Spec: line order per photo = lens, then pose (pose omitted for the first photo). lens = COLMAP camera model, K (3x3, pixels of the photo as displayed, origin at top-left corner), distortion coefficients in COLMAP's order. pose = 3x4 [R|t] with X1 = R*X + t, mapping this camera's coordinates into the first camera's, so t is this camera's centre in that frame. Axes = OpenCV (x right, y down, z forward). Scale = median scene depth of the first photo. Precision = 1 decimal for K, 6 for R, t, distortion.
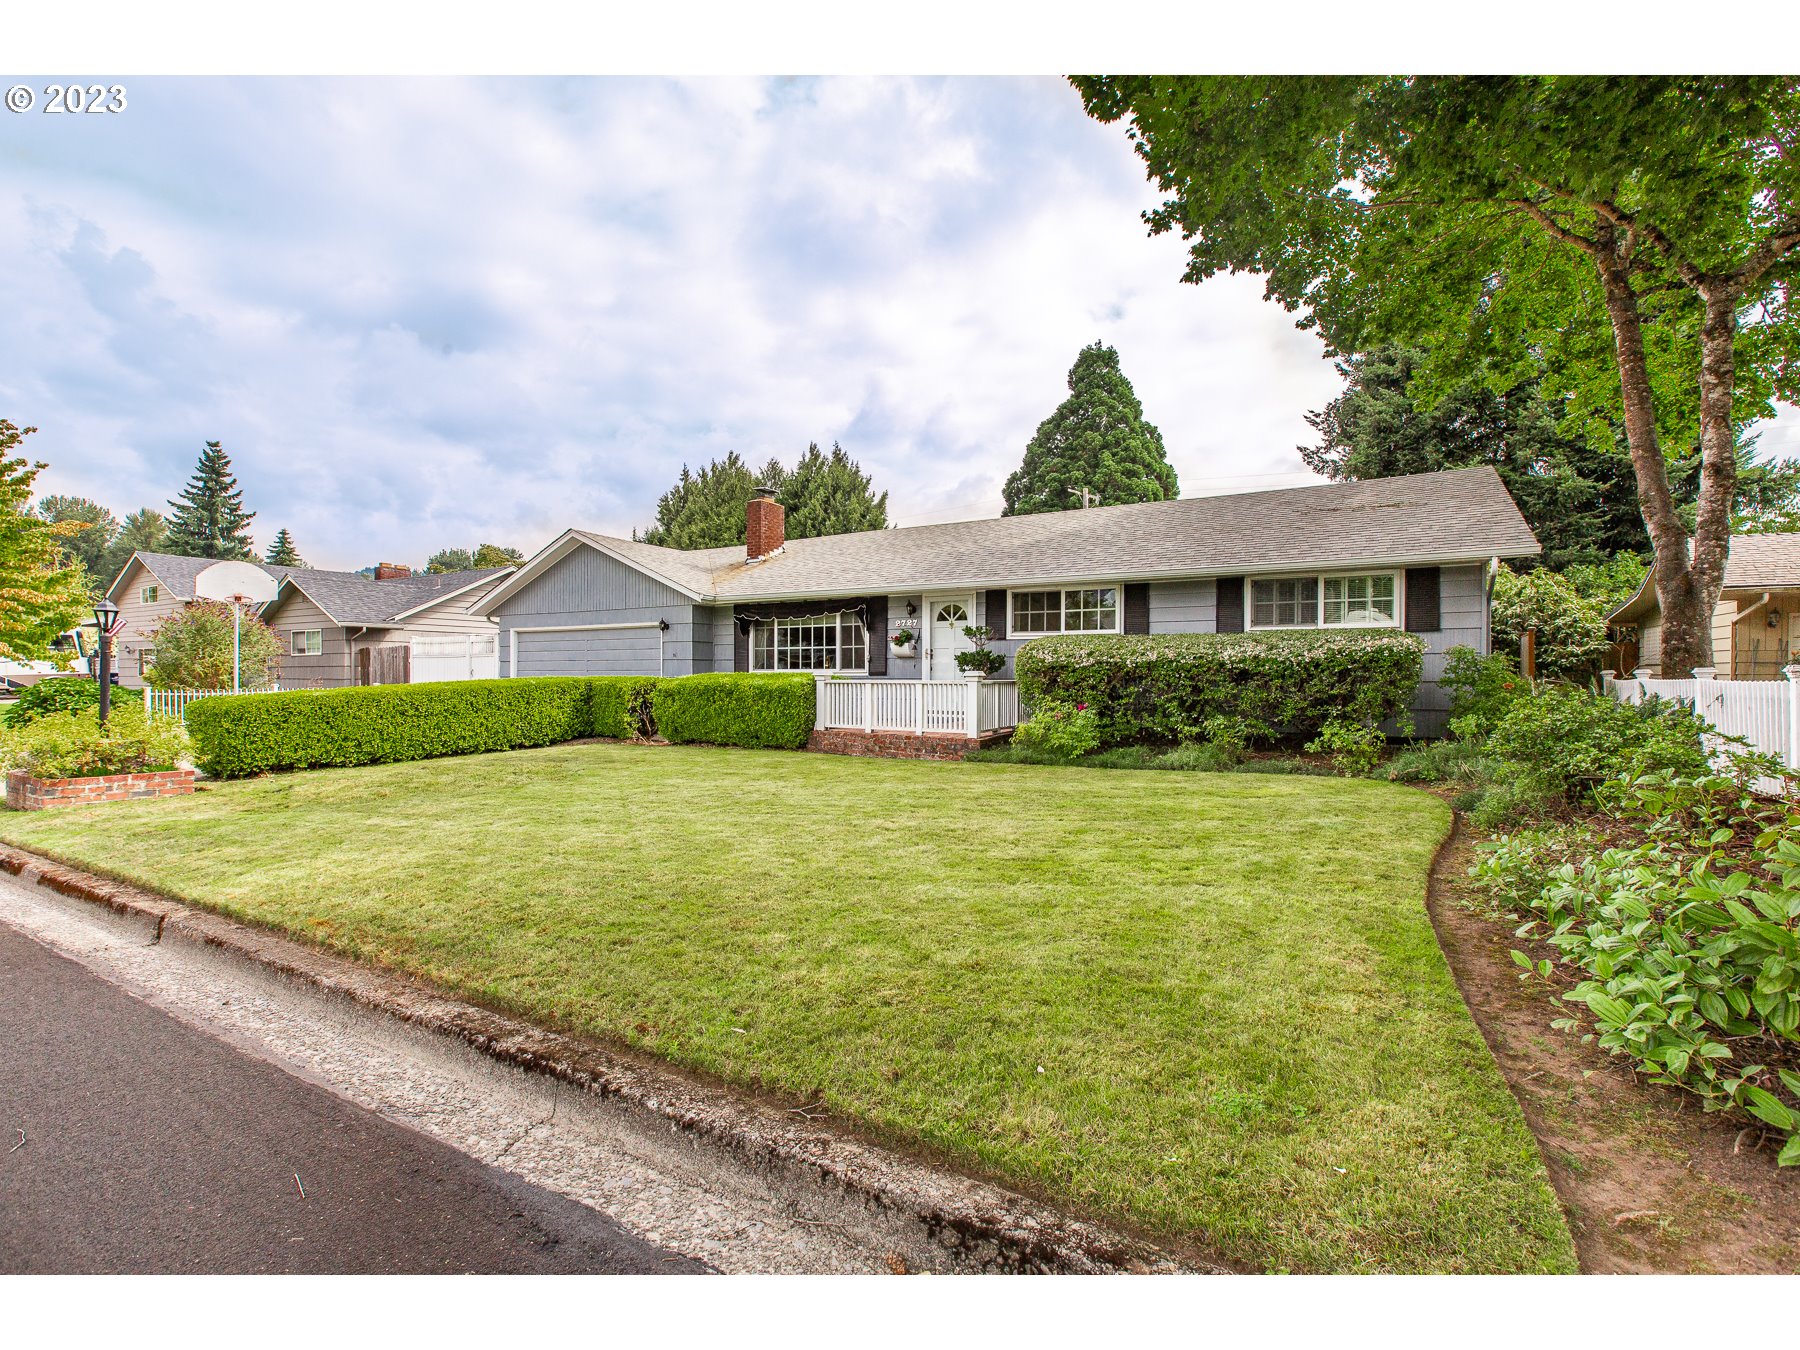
lens RADIAL K [[819.7, 0, 887.0], [0, 819.7, 689.3], [0, 0, 1]] dist [0.000715, -0.000369]
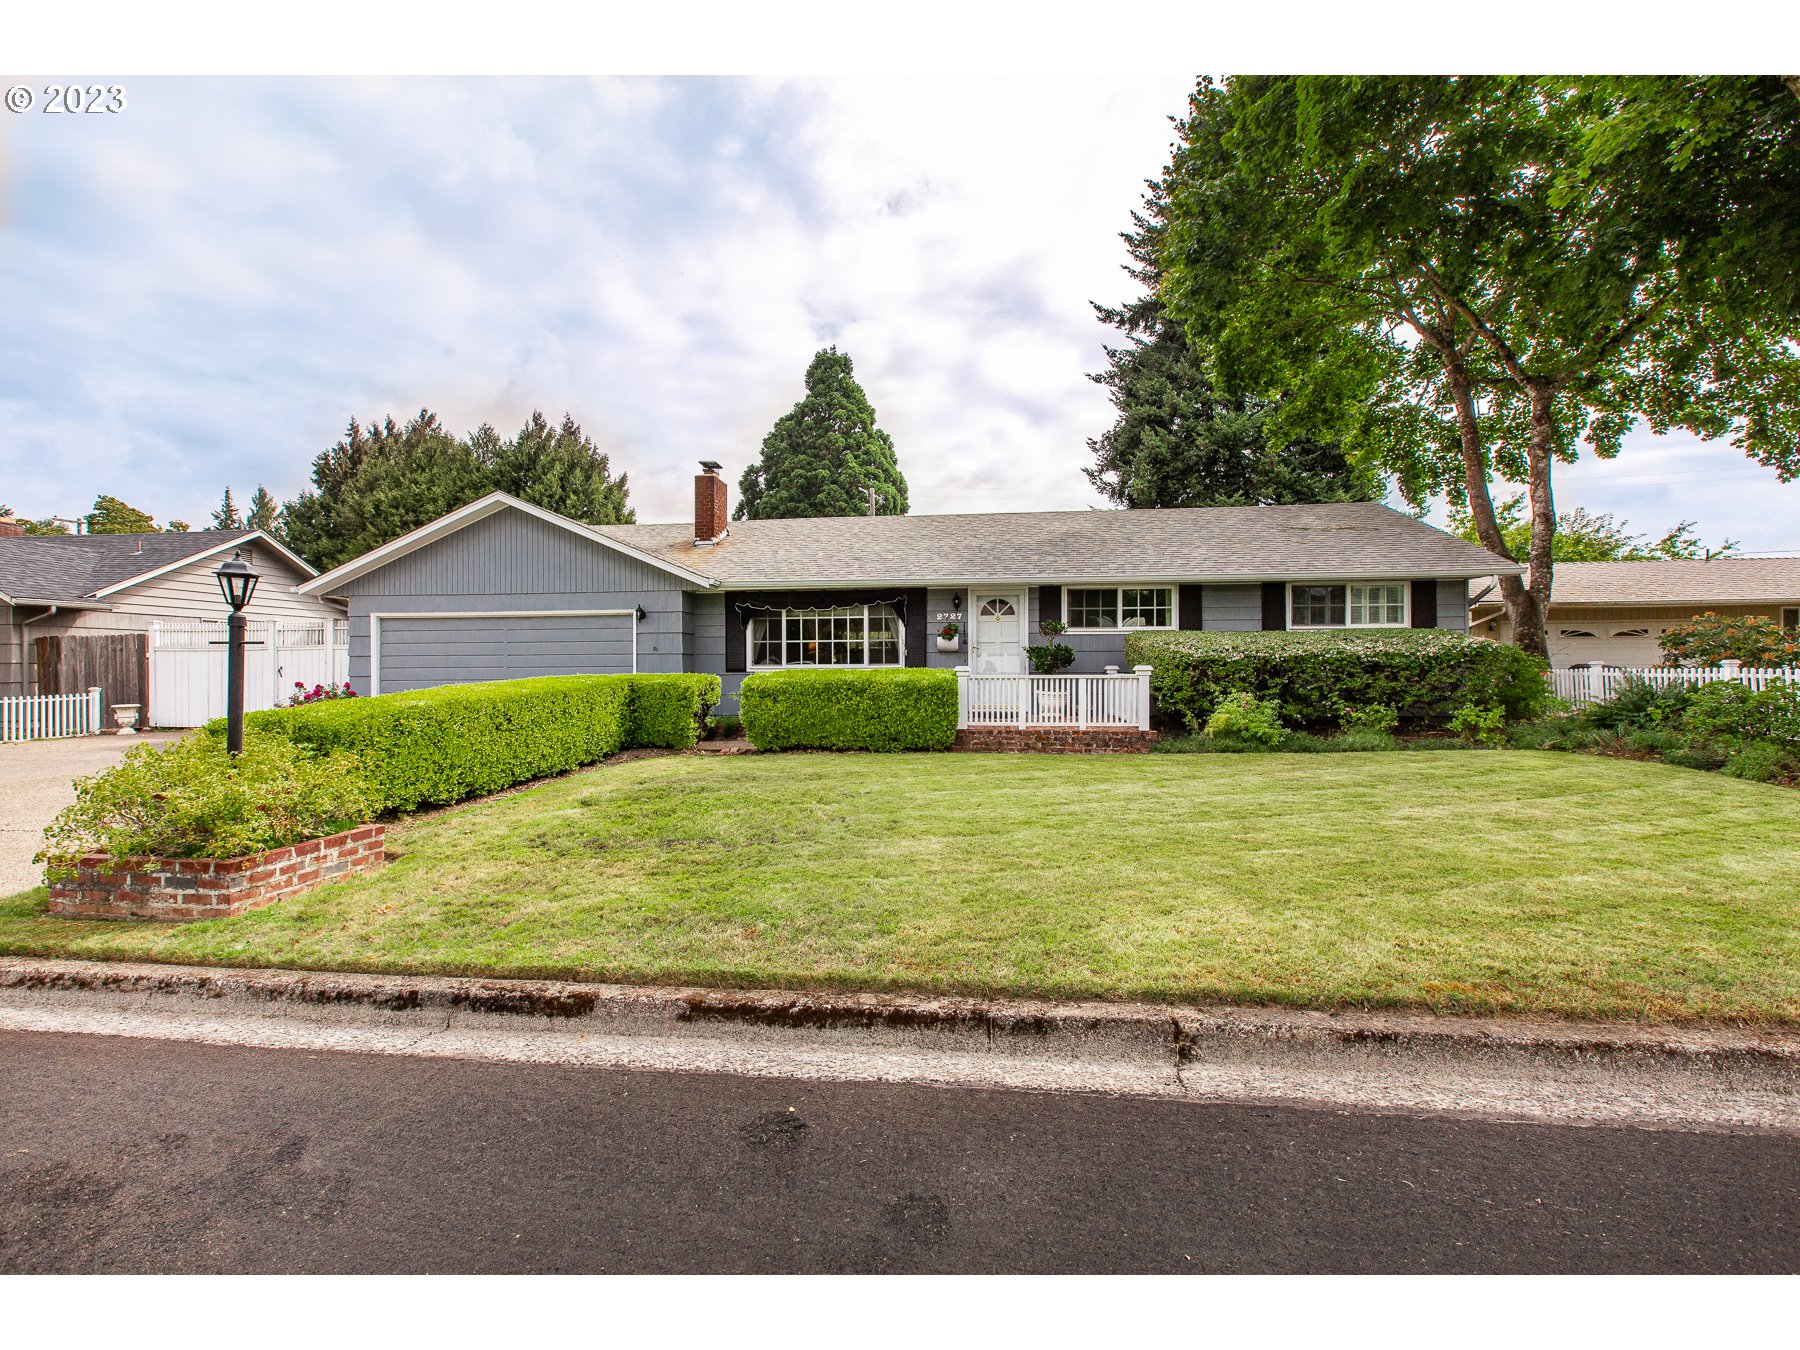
lens RADIAL K [[819.7, 0, 884.6], [0, 819.7, 667.3], [0, 0, 1]] dist [0.000715, -0.000369]
pose [[0.913474, -0.006761, 0.406842, -0.403516], [0.014616, 0.999762, -0.016204, -0.005326], [-0.406635, 0.020748, 0.913355, 0.131183]]
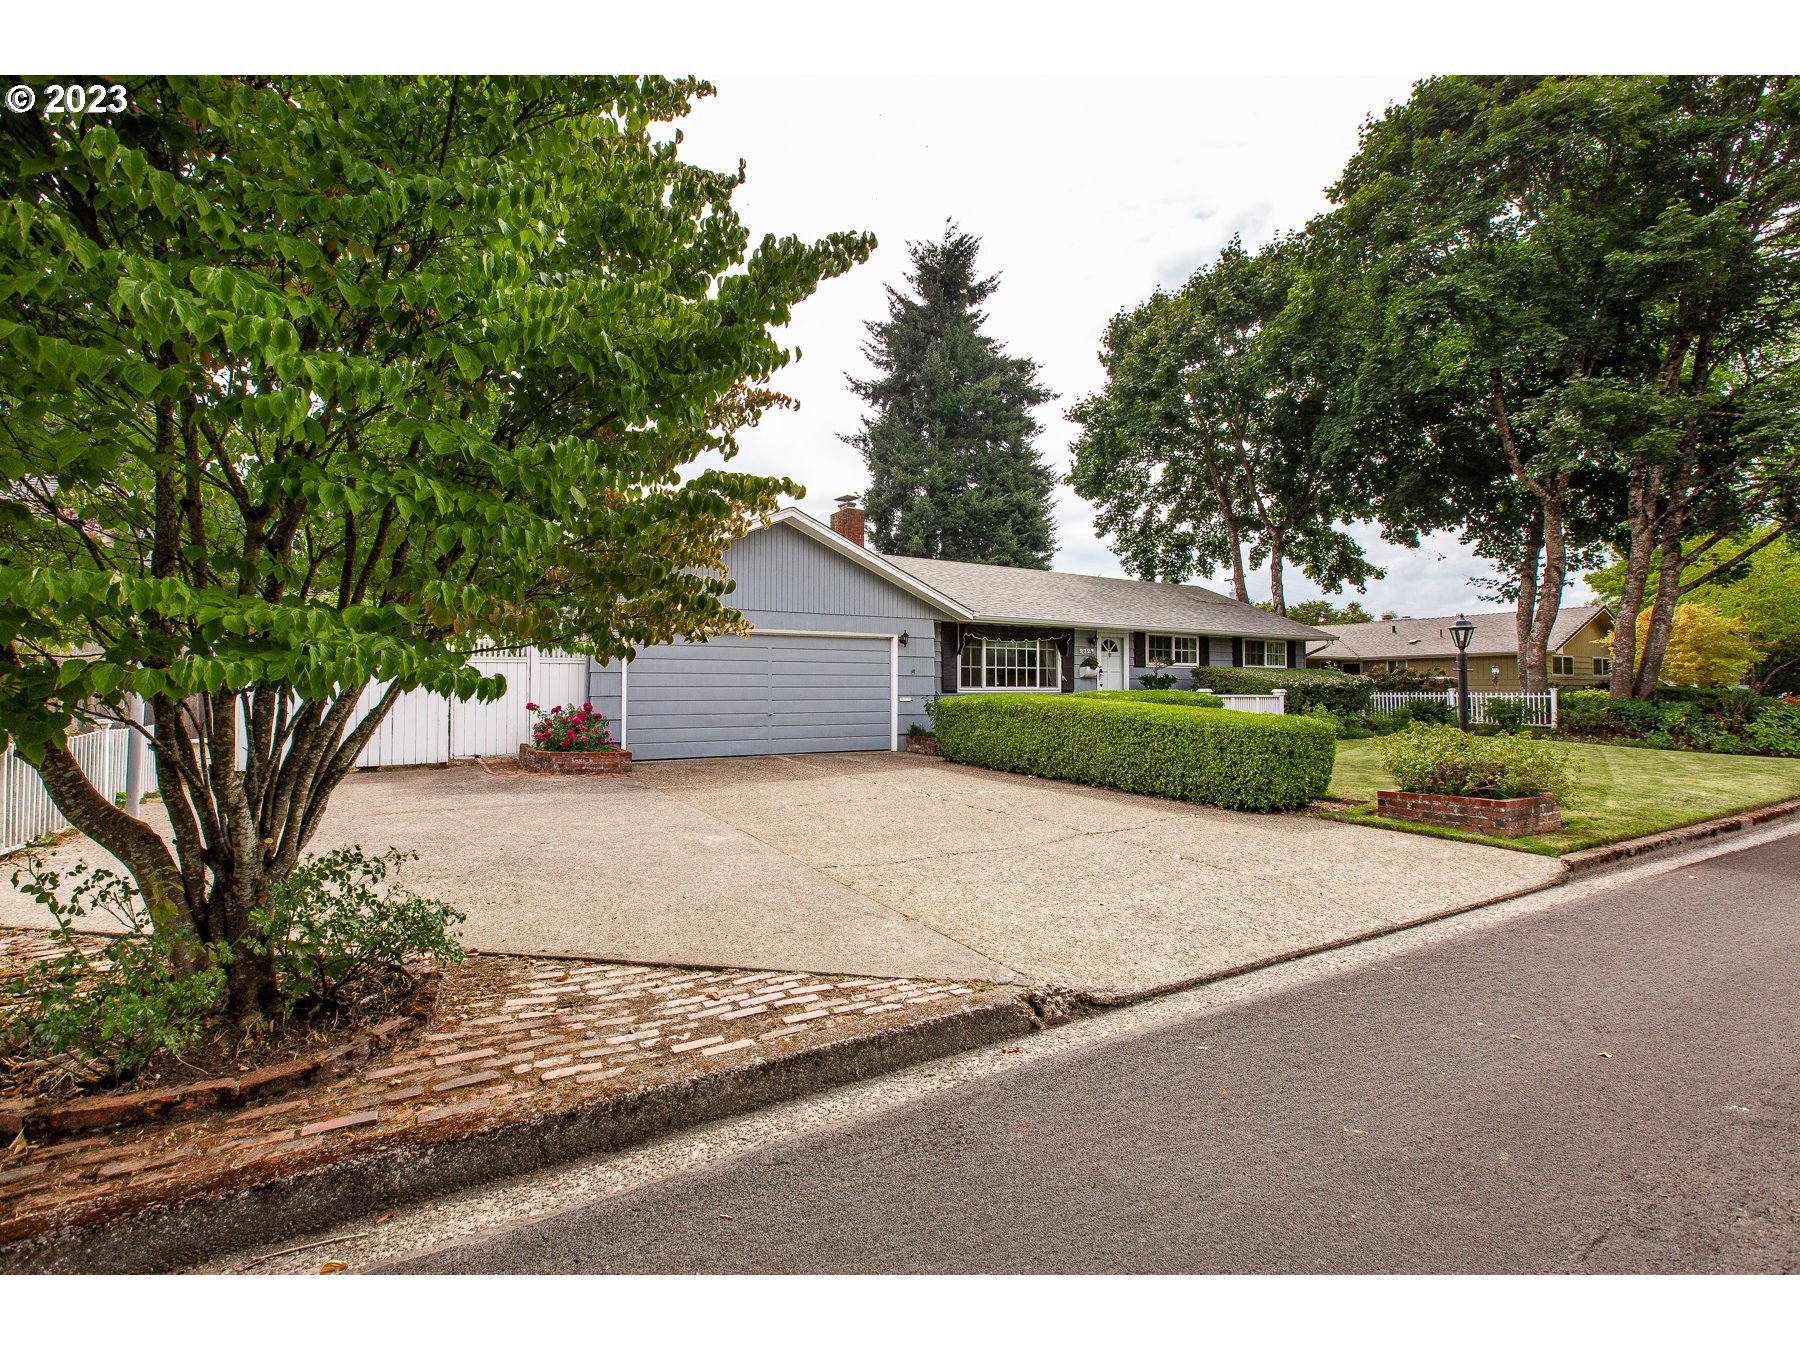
lens RADIAL K [[819.7, 0, 906.3], [0, 819.7, 662.4], [0, 0, 1]] dist [0.000715, -0.000369]
pose [[0.467059, 0.029866, 0.883722, -1.125752], [0.016607, 0.998957, -0.042537, -0.012608], [-0.884070, 0.034544, 0.466075, 0.596255]]
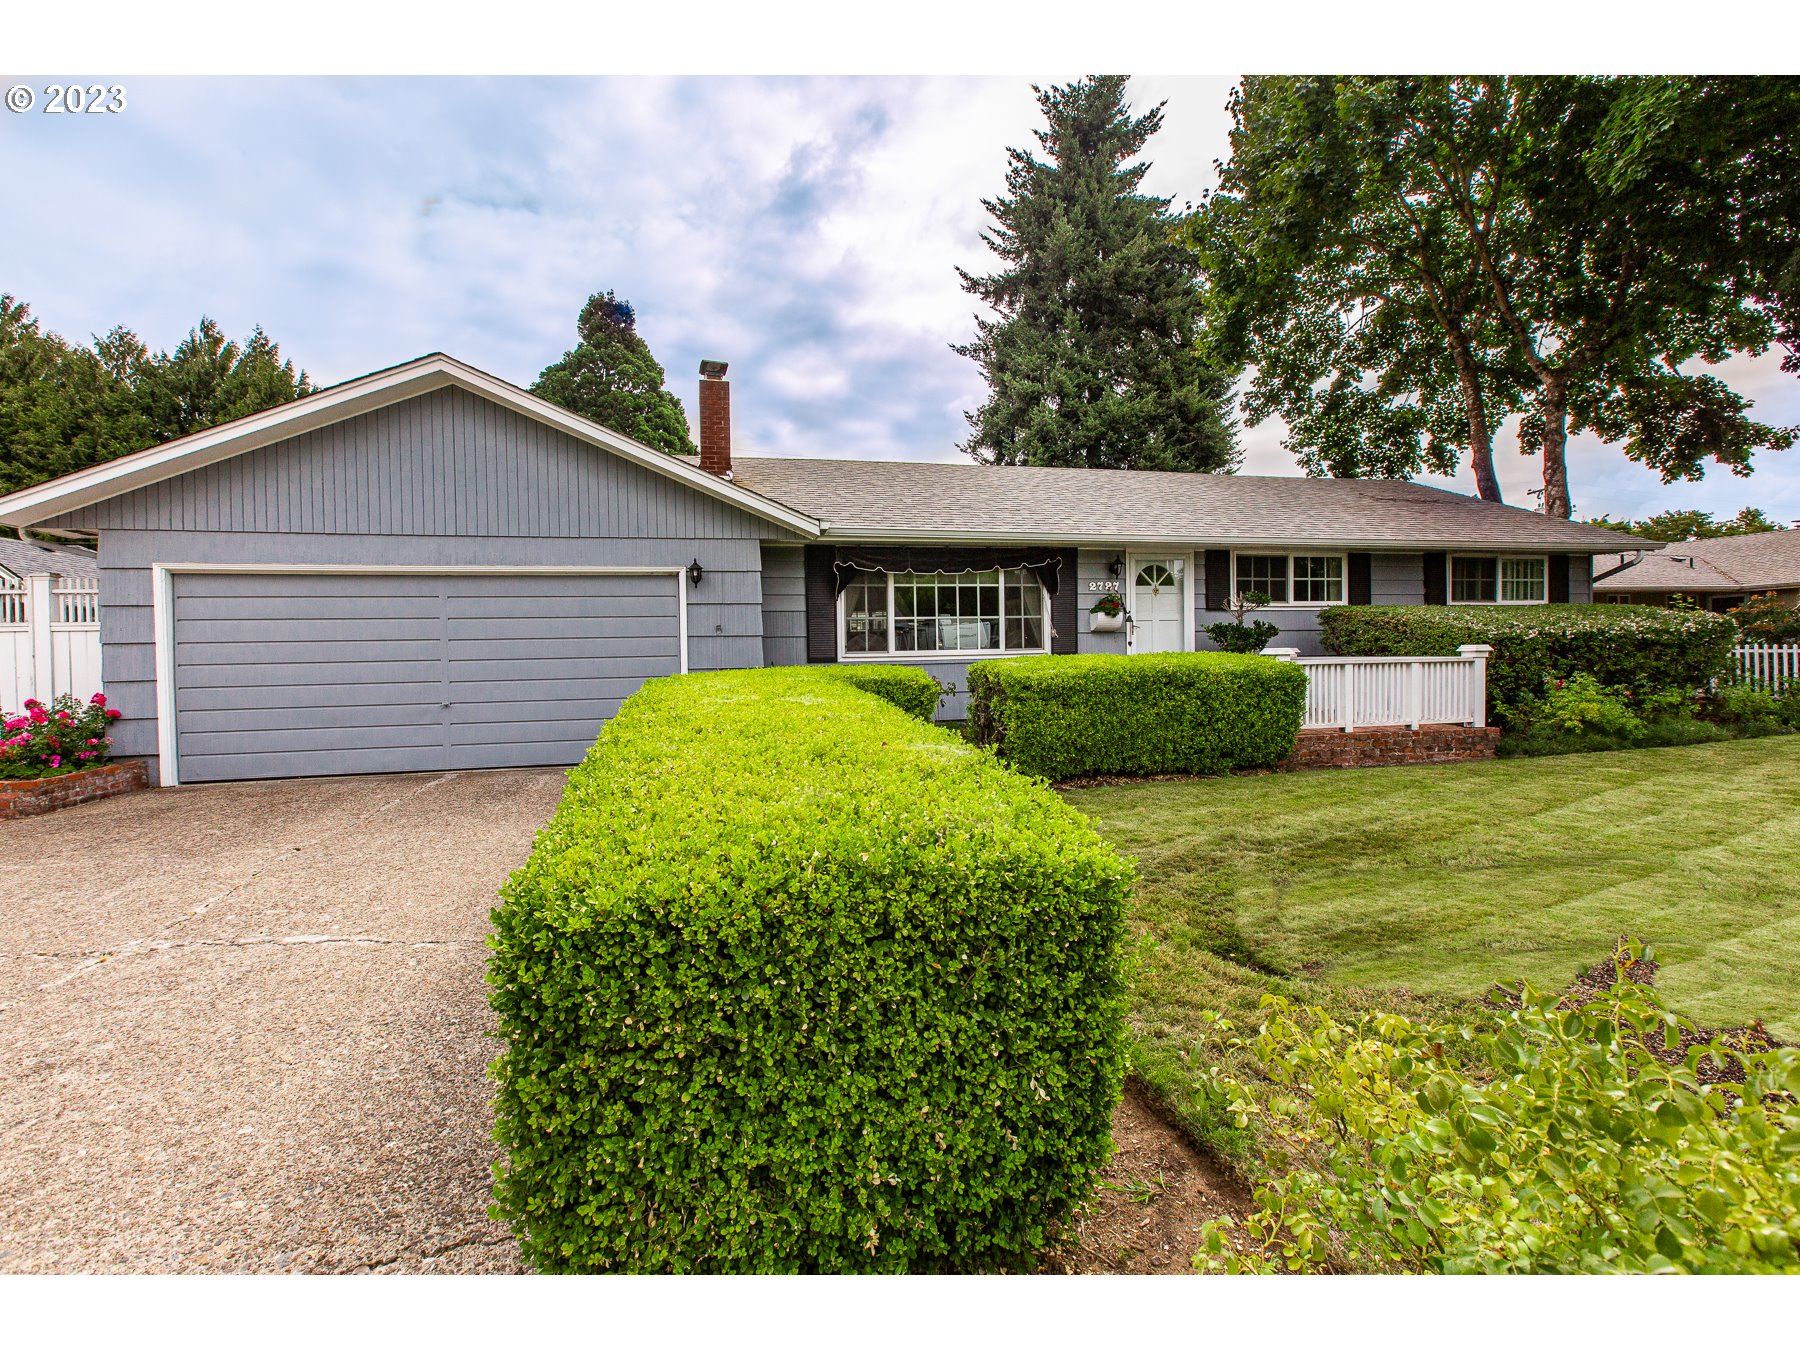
lens RADIAL K [[819.7, 0, 892.6], [0, 819.7, 669.0], [0, 0, 1]] dist [0.000715, -0.000369]
pose [[0.720917, -0.026162, 0.692528, -0.578367], [0.032132, 0.999474, 0.004308, -0.013480], [-0.692276, 0.019147, 0.721379, 0.543347]]
